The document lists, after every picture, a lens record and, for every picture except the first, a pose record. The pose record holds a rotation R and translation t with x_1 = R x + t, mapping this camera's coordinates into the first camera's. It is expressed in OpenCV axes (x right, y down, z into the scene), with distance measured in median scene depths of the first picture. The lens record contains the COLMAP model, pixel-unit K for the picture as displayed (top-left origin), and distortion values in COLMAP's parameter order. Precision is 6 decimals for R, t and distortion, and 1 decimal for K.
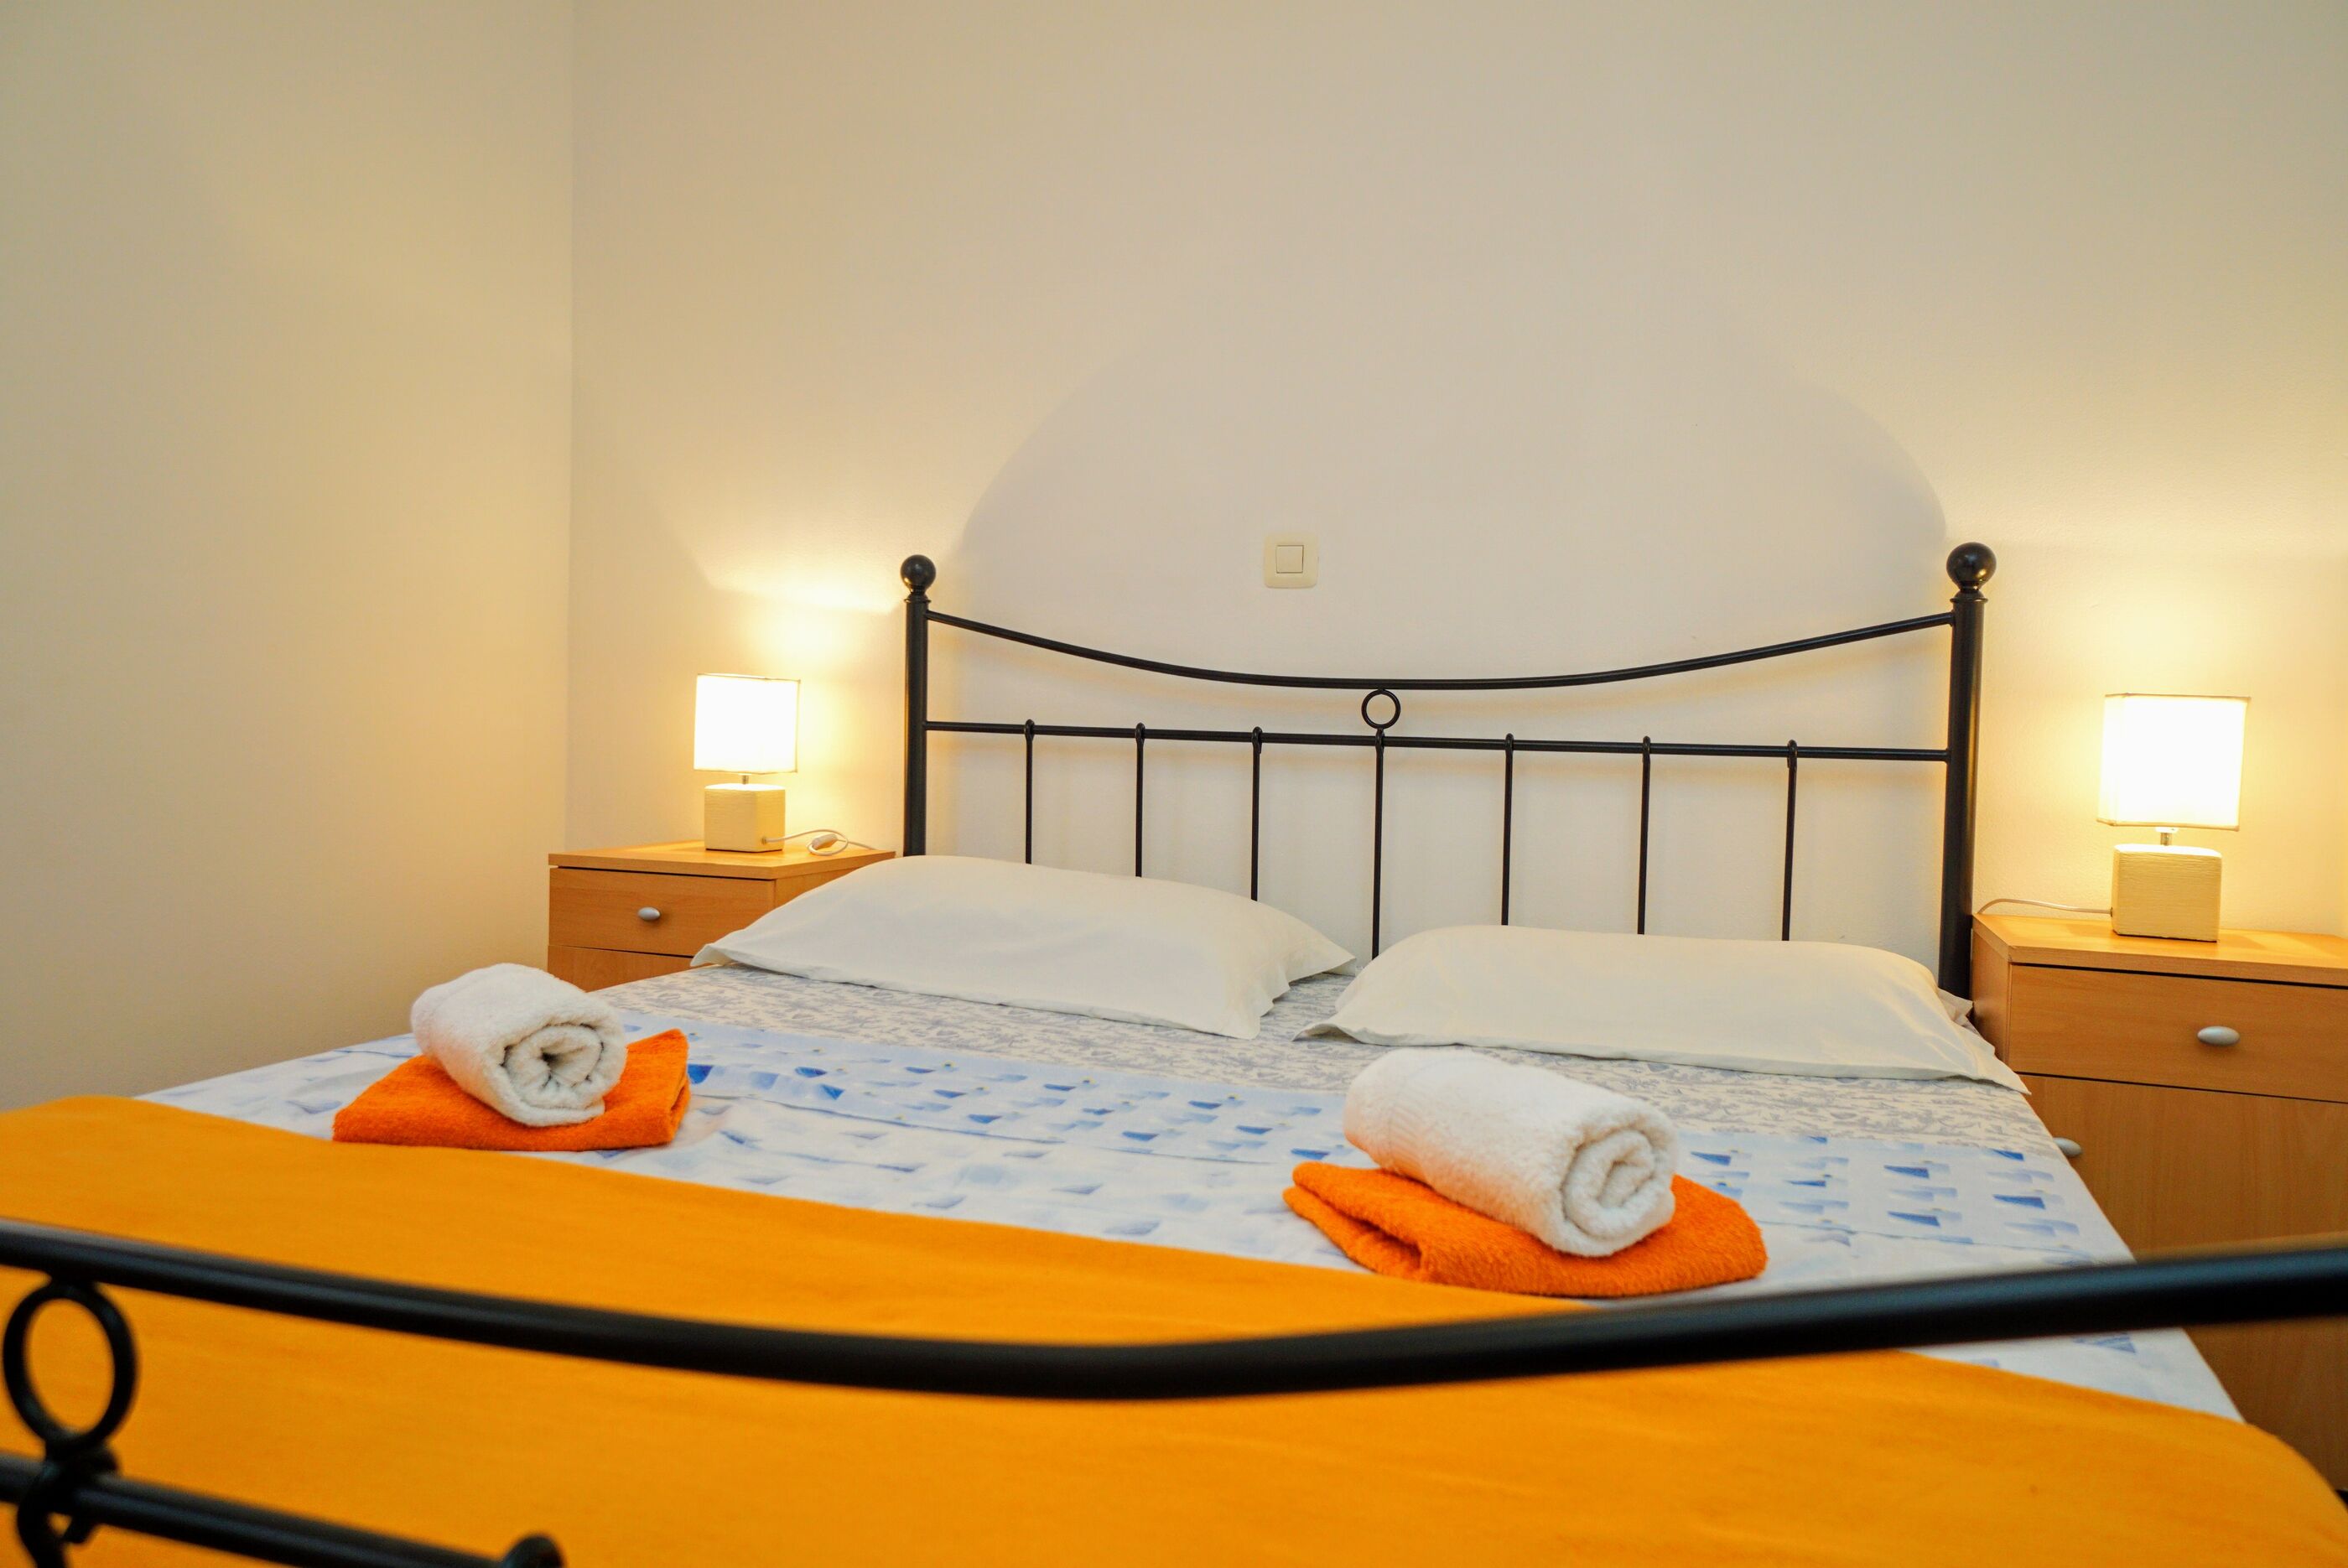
lens RADIAL K [[1672.3, 0, 1160.1], [0, 1672.3, 721.6], [0, 0, 1]] dist [0.013691, 0.031254]
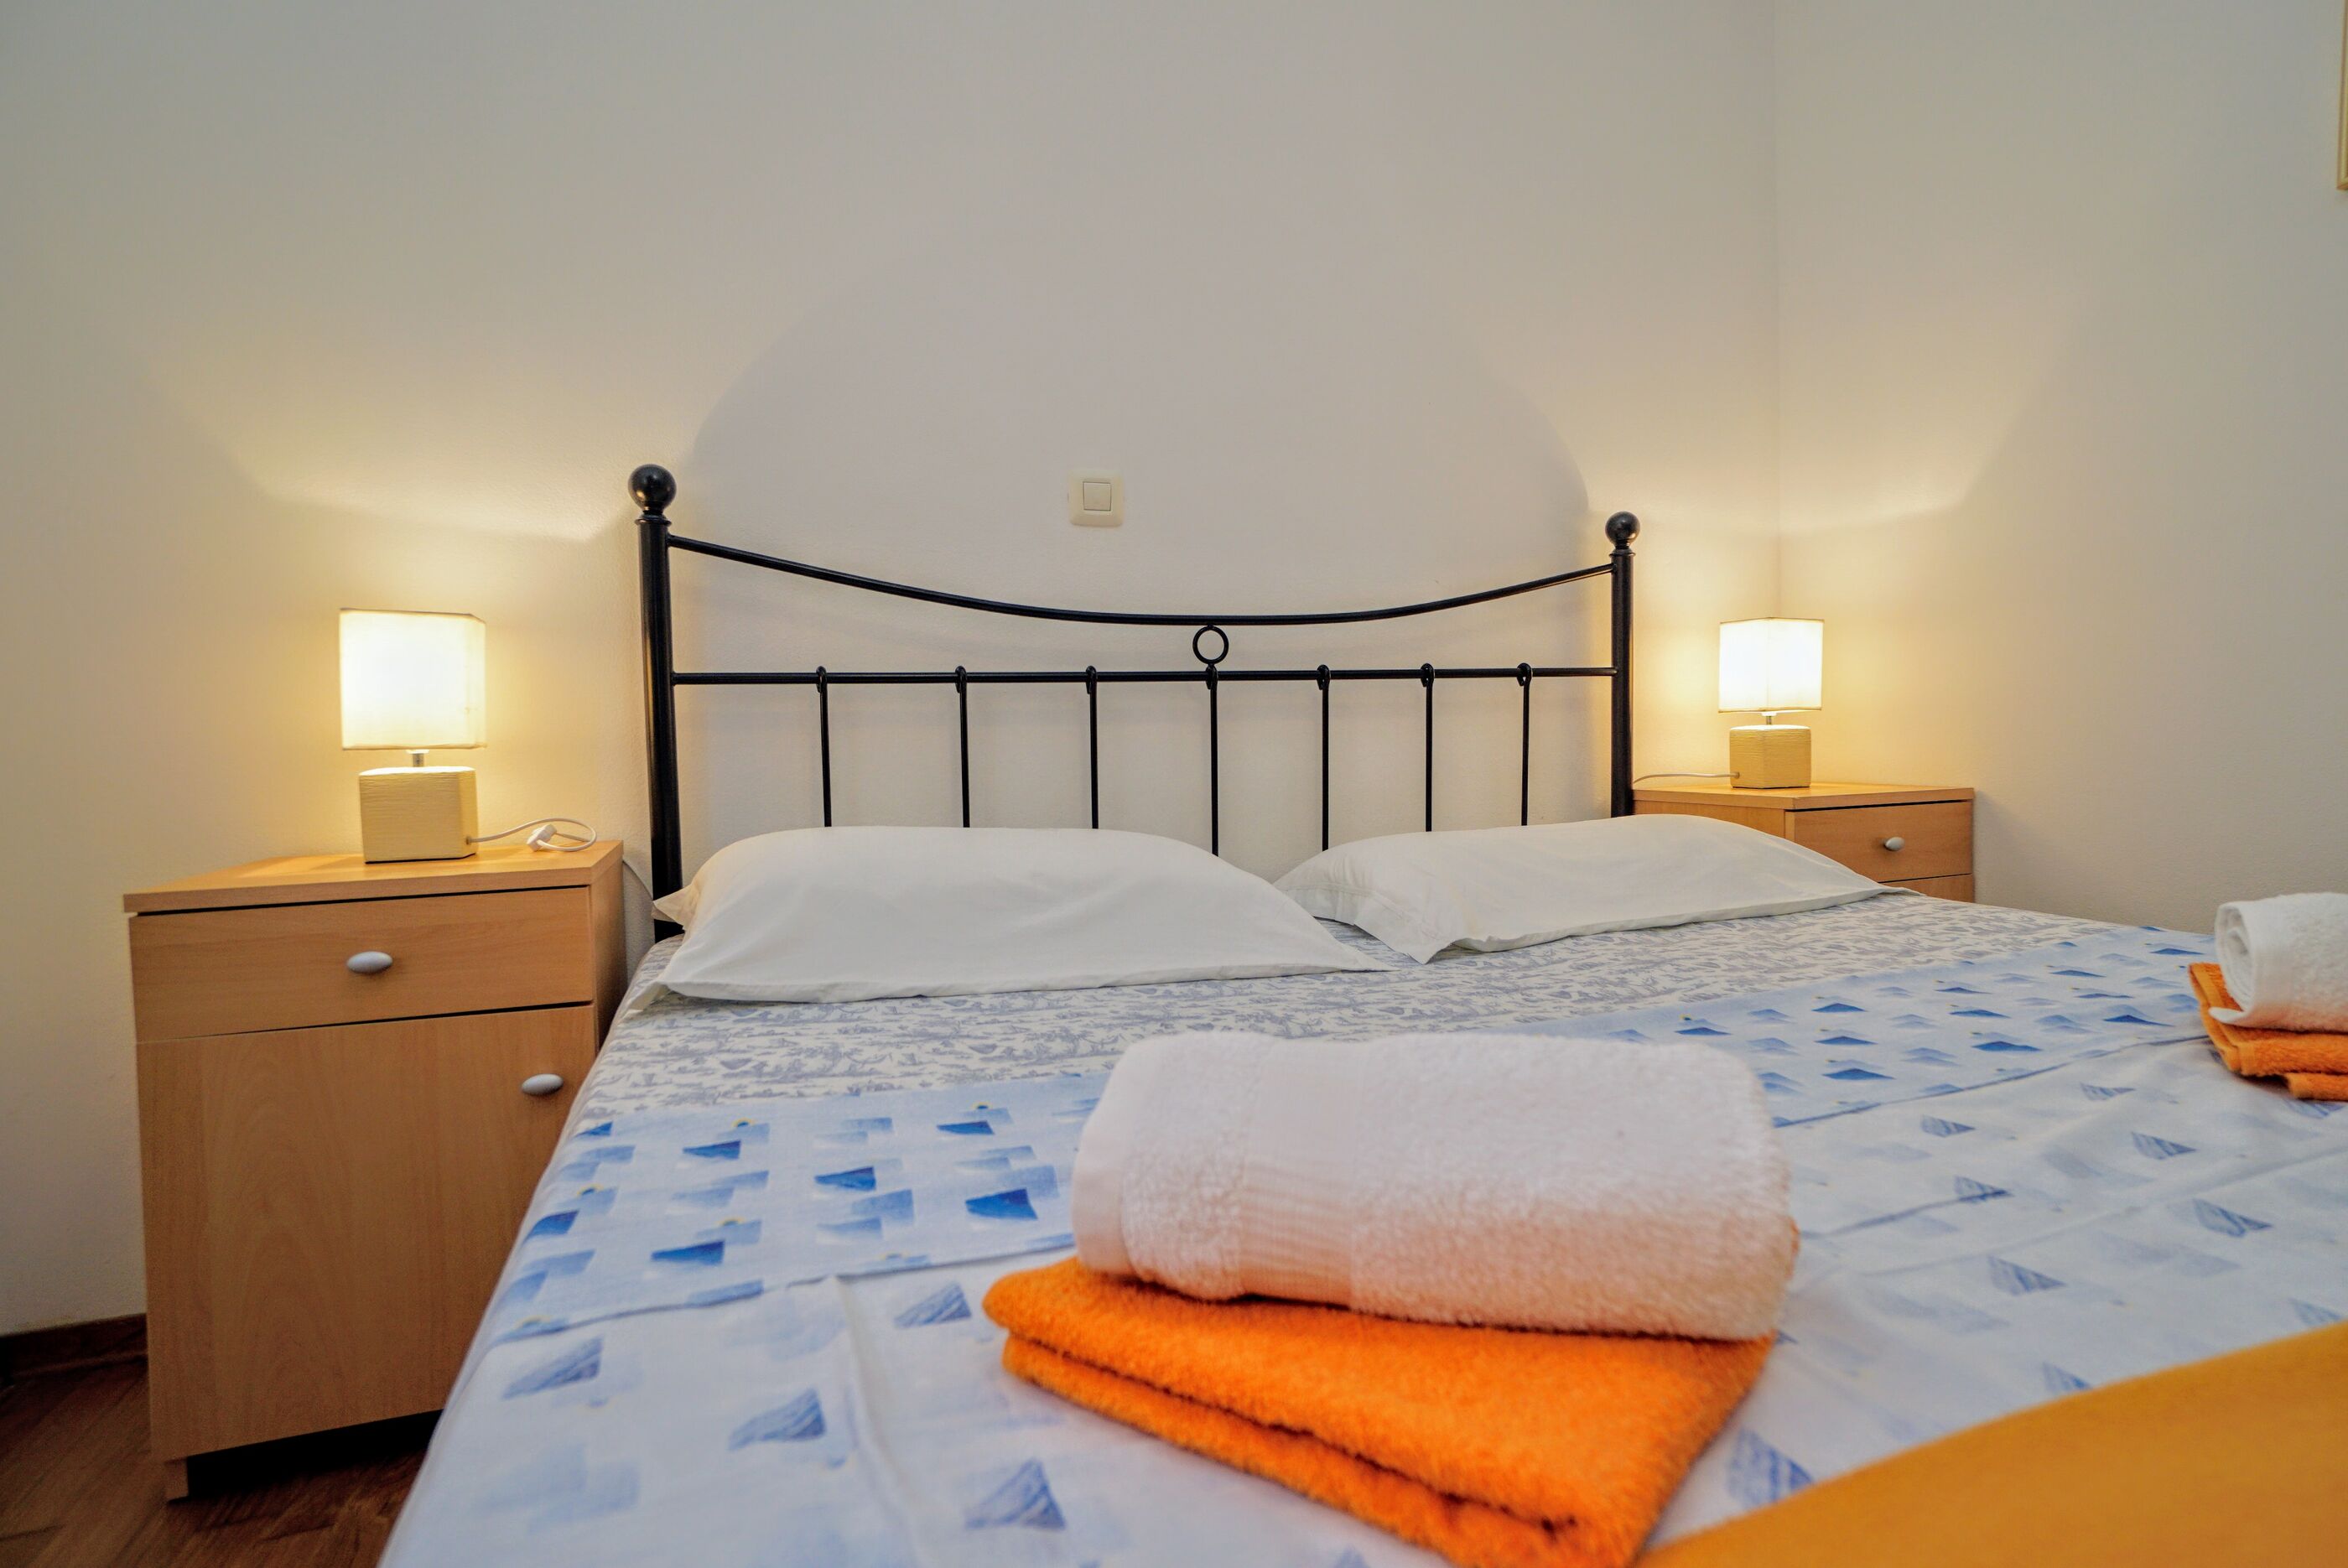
lens RADIAL K [[1180.6, 0, 1164.9], [0, 1180.6, 767.8], [0, 0, 1]] dist [-0.017281, 0.000371]
pose [[0.759413, -0.066623, 0.647189, -0.393304], [0.042538, 0.997699, 0.052790, 0.030533], [-0.649217, -0.012559, 0.760500, 0.491698]]
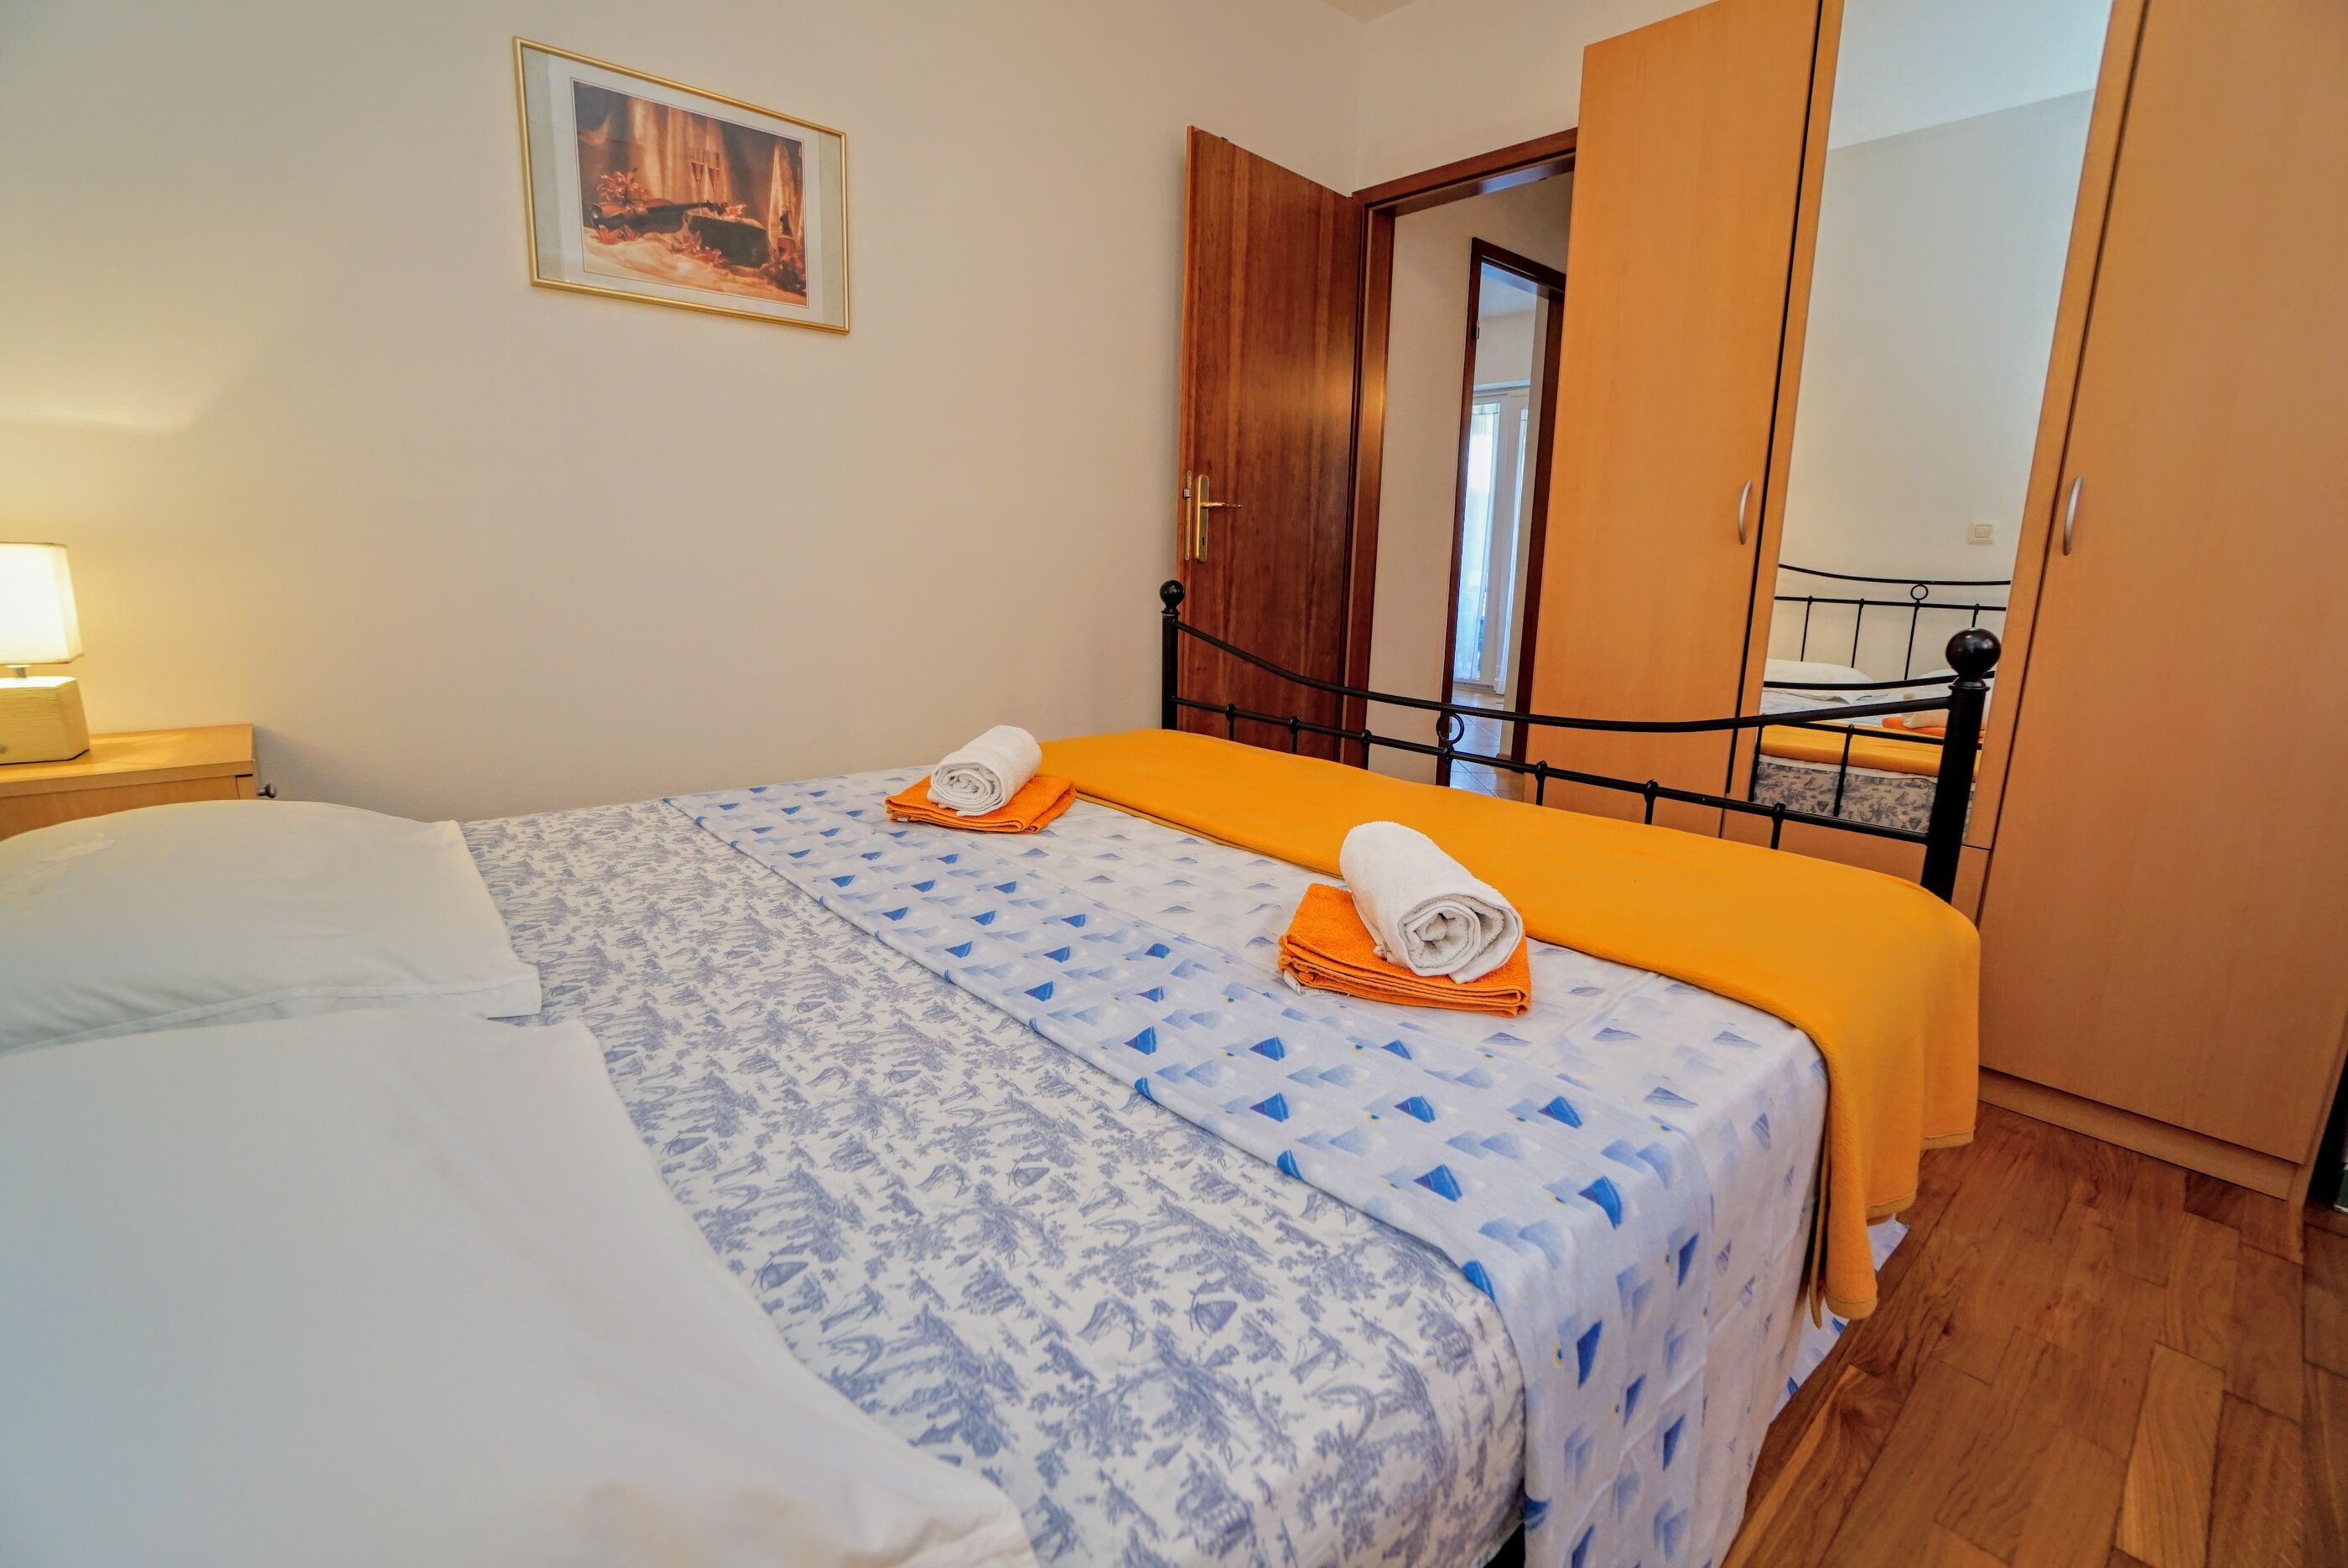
lens RADIAL K [[1035.1, 0, 1183.6], [0, 1035.1, 782.0], [0, 0, 1]] dist [-0.061754, 0.021906]
pose [[-0.884325, -0.144599, 0.443916, -0.341248], [-0.047325, 0.973694, 0.222889, -0.037919], [-0.464468, 0.176098, -0.867905, 1.069753]]
